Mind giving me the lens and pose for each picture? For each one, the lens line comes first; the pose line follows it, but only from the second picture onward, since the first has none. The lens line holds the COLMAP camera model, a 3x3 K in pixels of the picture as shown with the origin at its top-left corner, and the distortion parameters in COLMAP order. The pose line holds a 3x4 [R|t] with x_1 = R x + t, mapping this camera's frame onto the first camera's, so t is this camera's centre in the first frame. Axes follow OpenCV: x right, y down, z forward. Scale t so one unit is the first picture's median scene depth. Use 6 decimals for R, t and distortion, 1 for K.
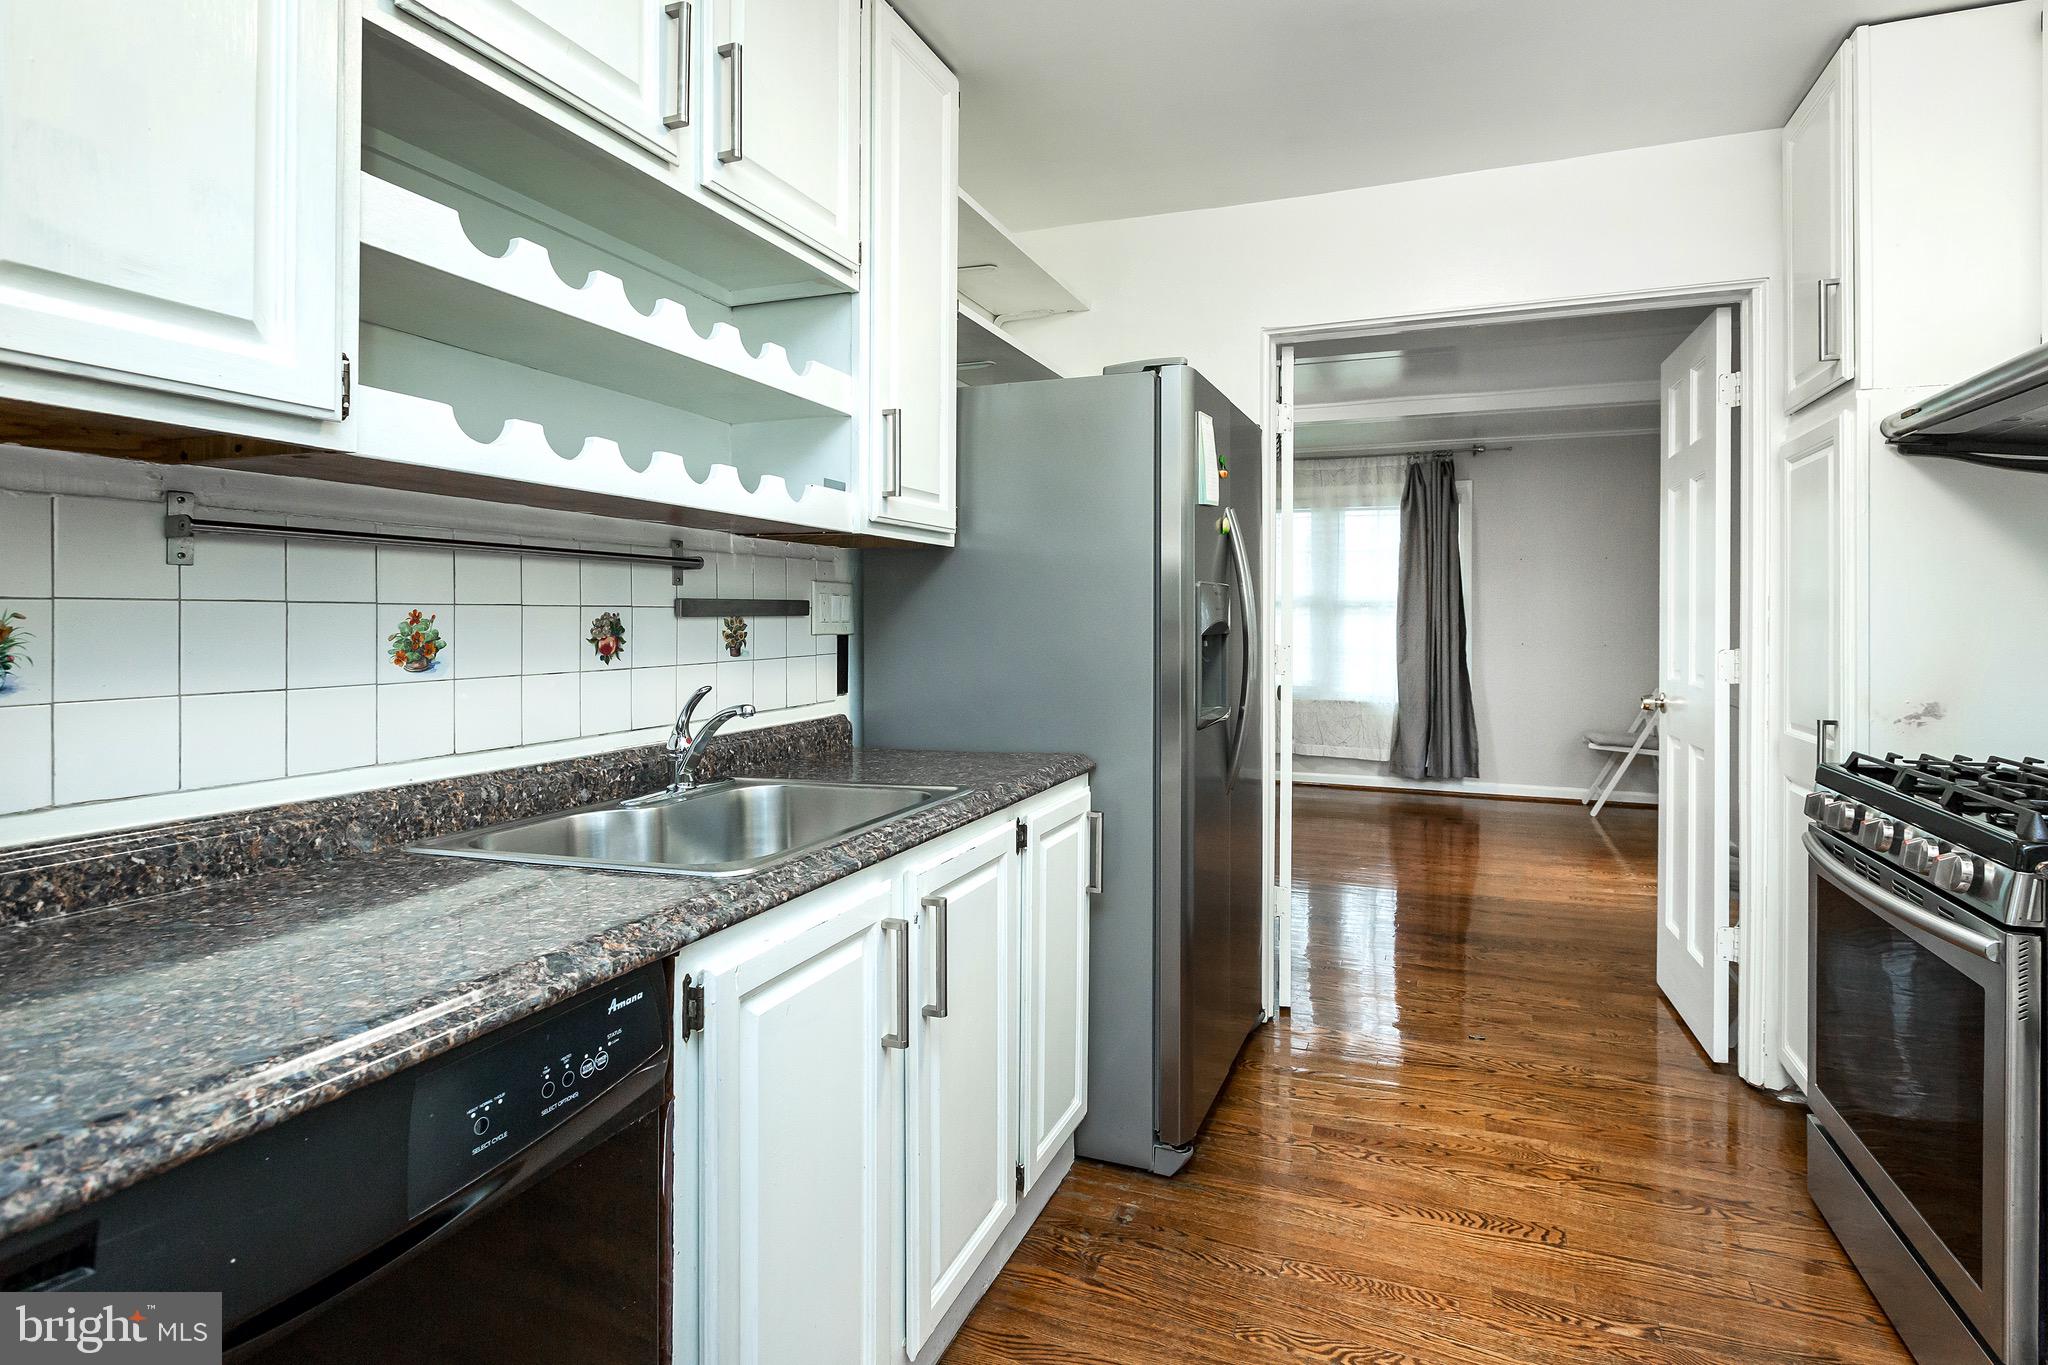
lens RADIAL K [[973.2, 0, 1096.4], [0, 973.2, 618.7], [0, 0, 1]] dist [-0.001877, -0.000748]
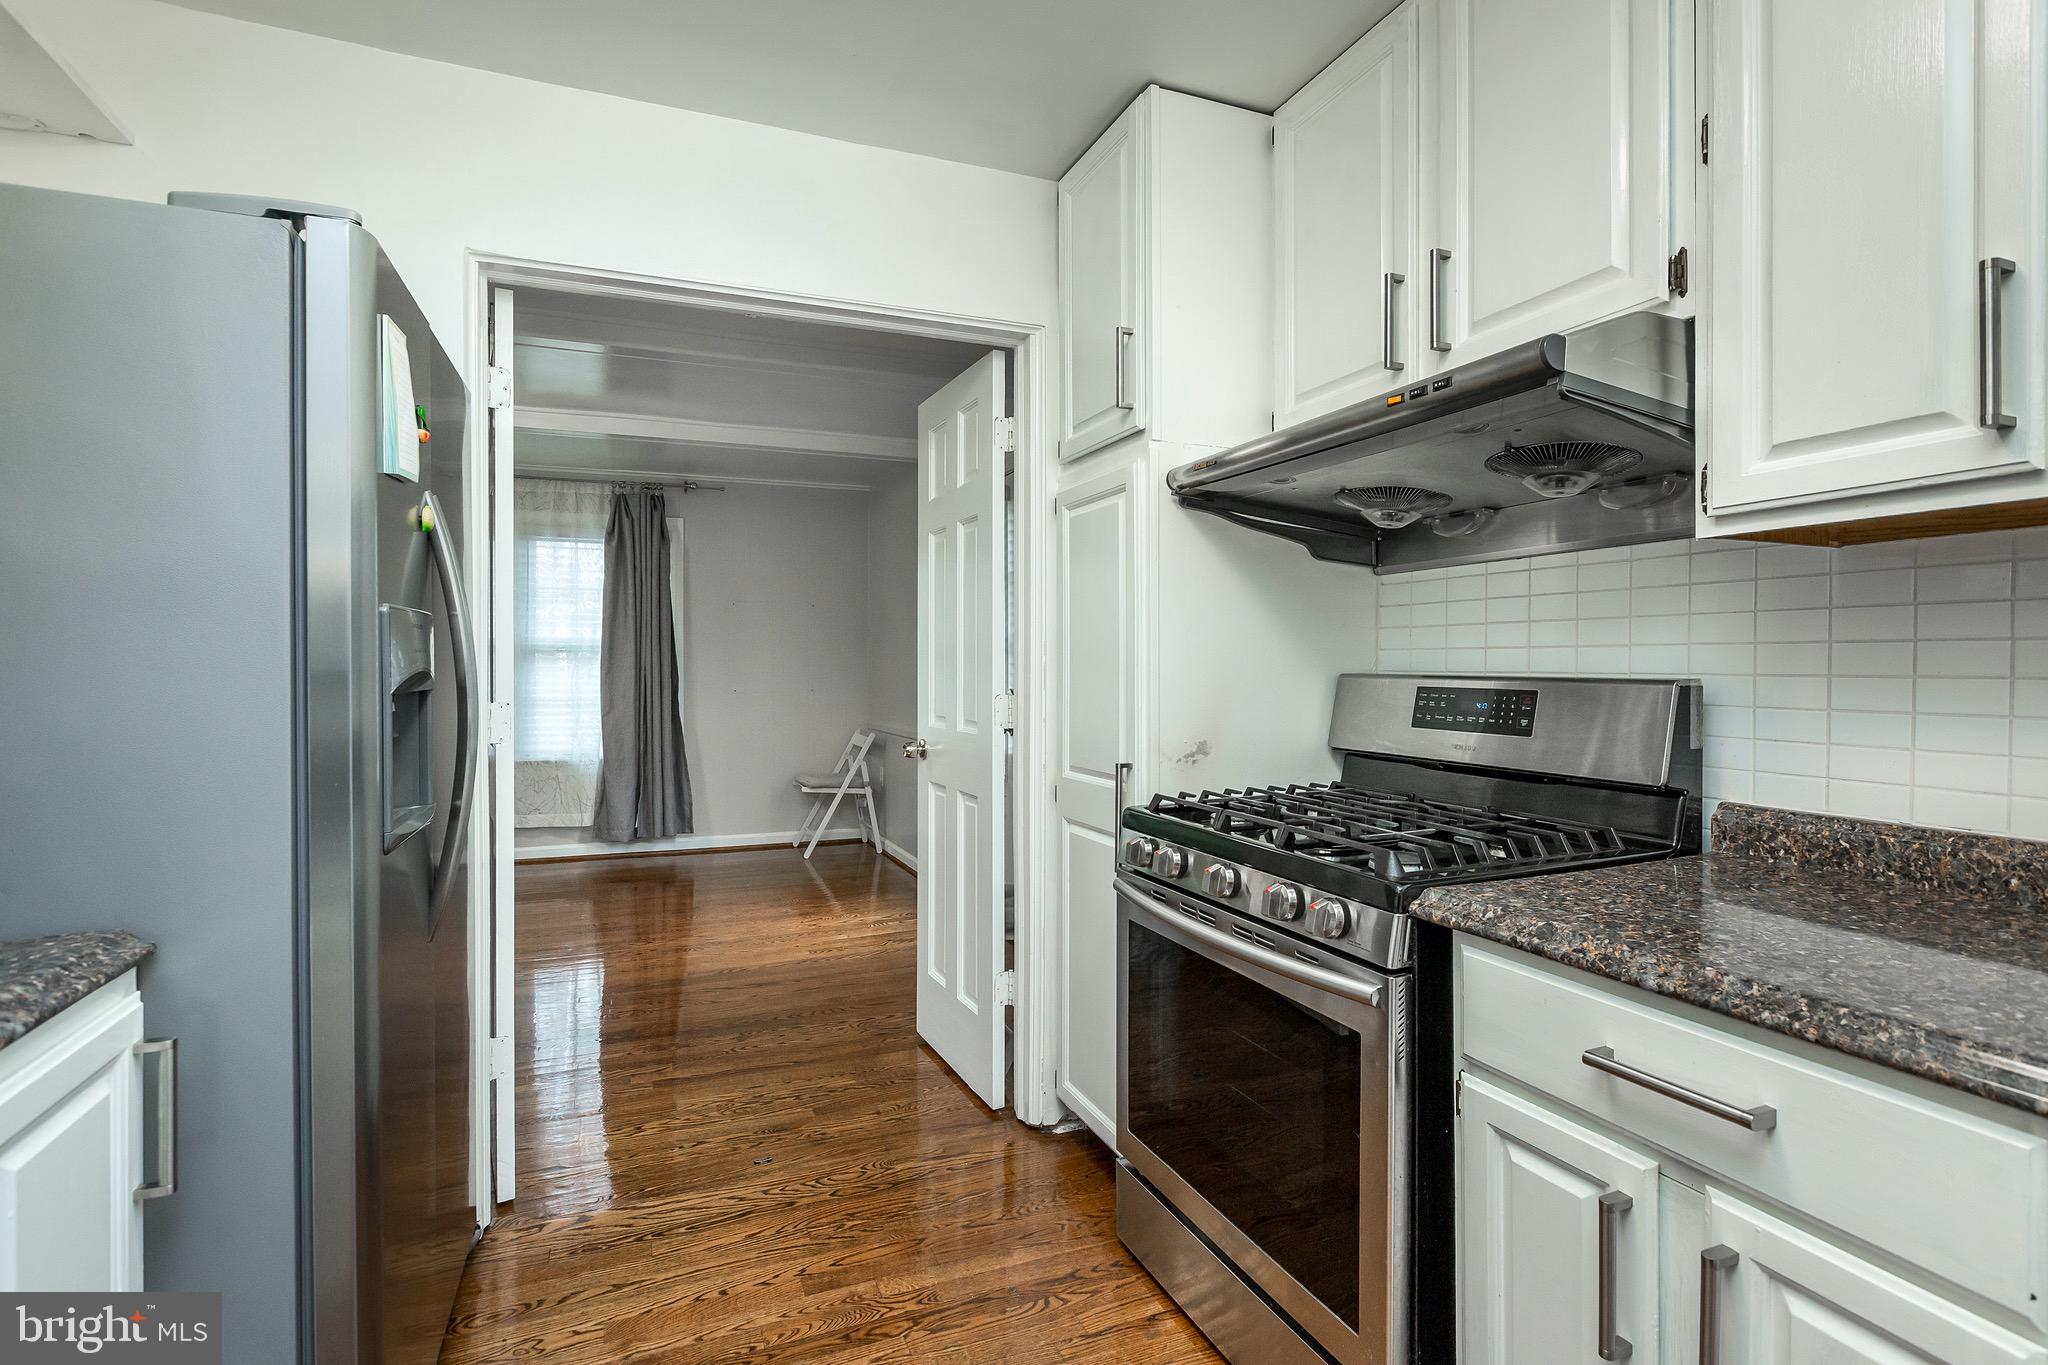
lens RADIAL K [[973.2, 0, 1030.0], [0, 973.2, 668.7], [0, 0, 1]] dist [-0.001877, -0.000748]
pose [[0.739650, -0.007341, 0.672951, -0.002468], [0.004866, 0.999973, 0.005560, -0.000193], [-0.672974, -0.000838, 0.739666, 0.244552]]
